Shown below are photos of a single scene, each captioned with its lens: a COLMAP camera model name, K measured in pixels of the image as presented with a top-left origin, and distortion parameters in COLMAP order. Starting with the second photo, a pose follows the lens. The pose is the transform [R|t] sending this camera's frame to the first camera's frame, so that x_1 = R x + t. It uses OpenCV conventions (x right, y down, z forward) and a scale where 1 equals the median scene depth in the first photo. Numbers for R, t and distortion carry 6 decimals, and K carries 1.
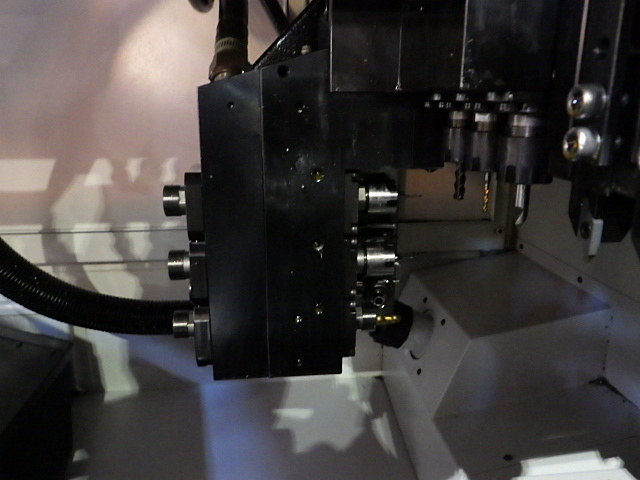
lens RADIAL K [[525.5, 0, 321.8], [0, 525.5, 245.8], [0, 0, 1]] dist [-0.006178, 0.008801]
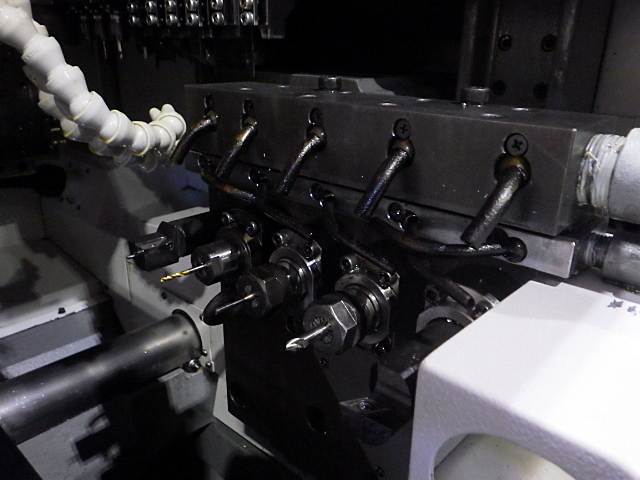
lens RADIAL K [[525.5, 0, 321.8], [0, 525.5, 245.8], [0, 0, 1]] dist [-0.006178, 0.008801]
pose [[0.747286, -0.225678, 0.625006, -0.792337], [0.158985, 0.973967, 0.161591, 0.657718], [-0.645203, -0.021388, 0.763712, -1.821652]]
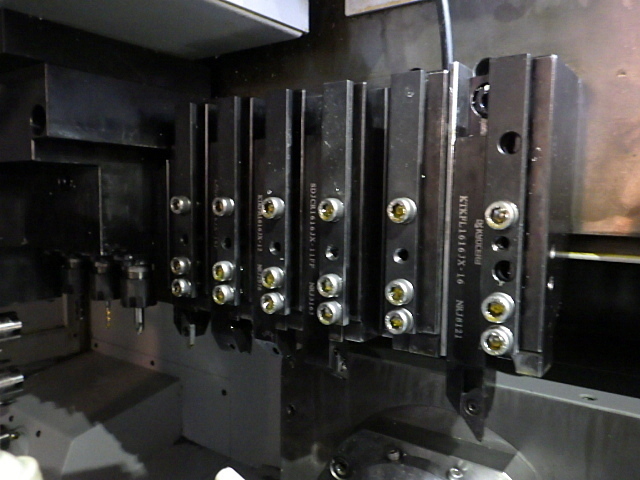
lens RADIAL K [[525.5, 0, 321.8], [0, 525.5, 245.8], [0, 0, 1]] dist [-0.006178, 0.008801]
pose [[0.670426, -0.056784, 0.739800, -0.412799], [0.184388, 0.978539, -0.091988, -0.055430], [-0.718700, 0.198081, 0.666509, -0.480757]]
